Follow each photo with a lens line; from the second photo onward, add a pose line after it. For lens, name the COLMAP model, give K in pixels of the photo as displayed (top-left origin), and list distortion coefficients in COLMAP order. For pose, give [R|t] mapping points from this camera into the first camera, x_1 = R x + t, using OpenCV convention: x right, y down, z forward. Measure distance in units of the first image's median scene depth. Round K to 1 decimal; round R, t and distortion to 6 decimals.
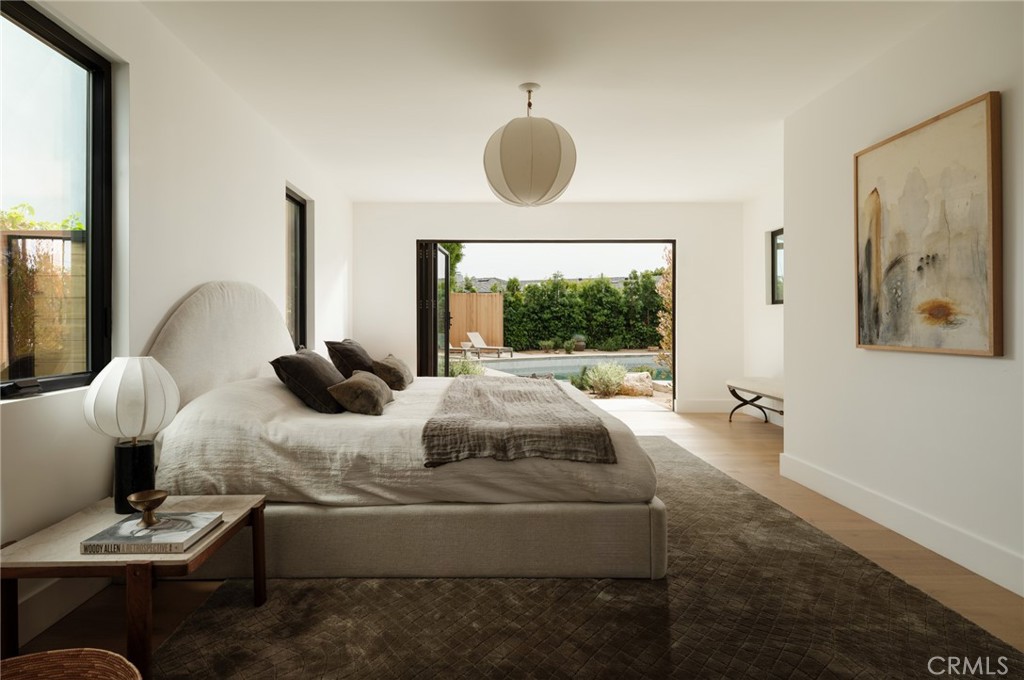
lens RADIAL K [[535.9, 0, 495.4], [0, 535.9, 314.0], [0, 0, 1]] dist [-0.006087, 0.000377]
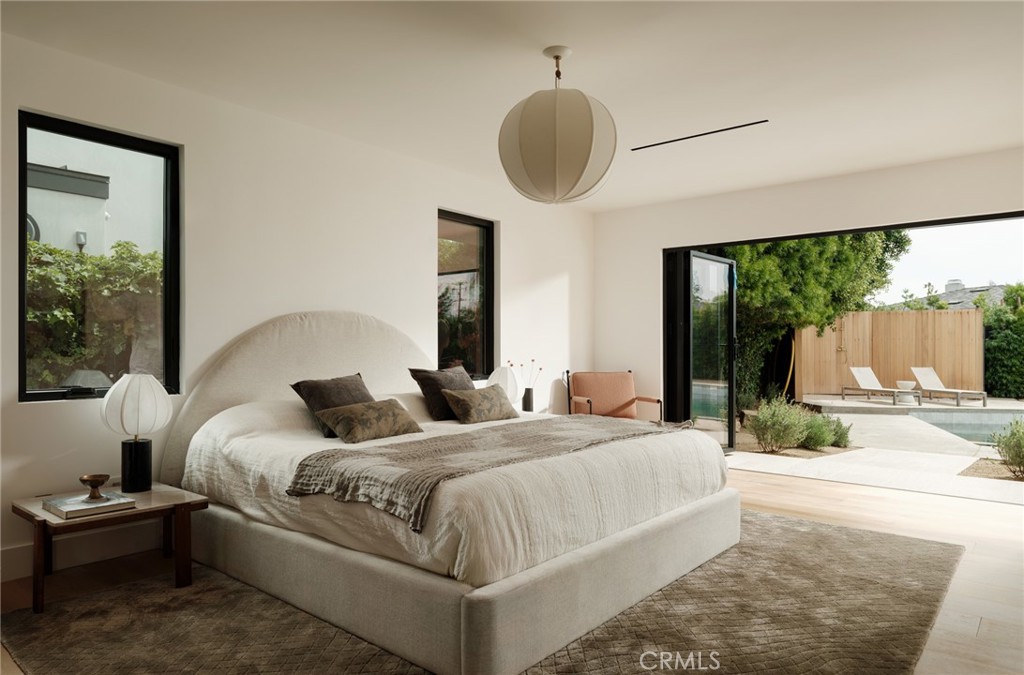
lens RADIAL K [[643.9, 0, 512.7], [0, 643.9, 343.2], [0, 0, 1]] dist [-0.005572, -0.000036]
pose [[0.764476, -0.002382, -0.644648, 0.651147], [0.003879, 0.999992, 0.000905, 0.003589], [0.644641, -0.003193, 0.764479, 0.243483]]
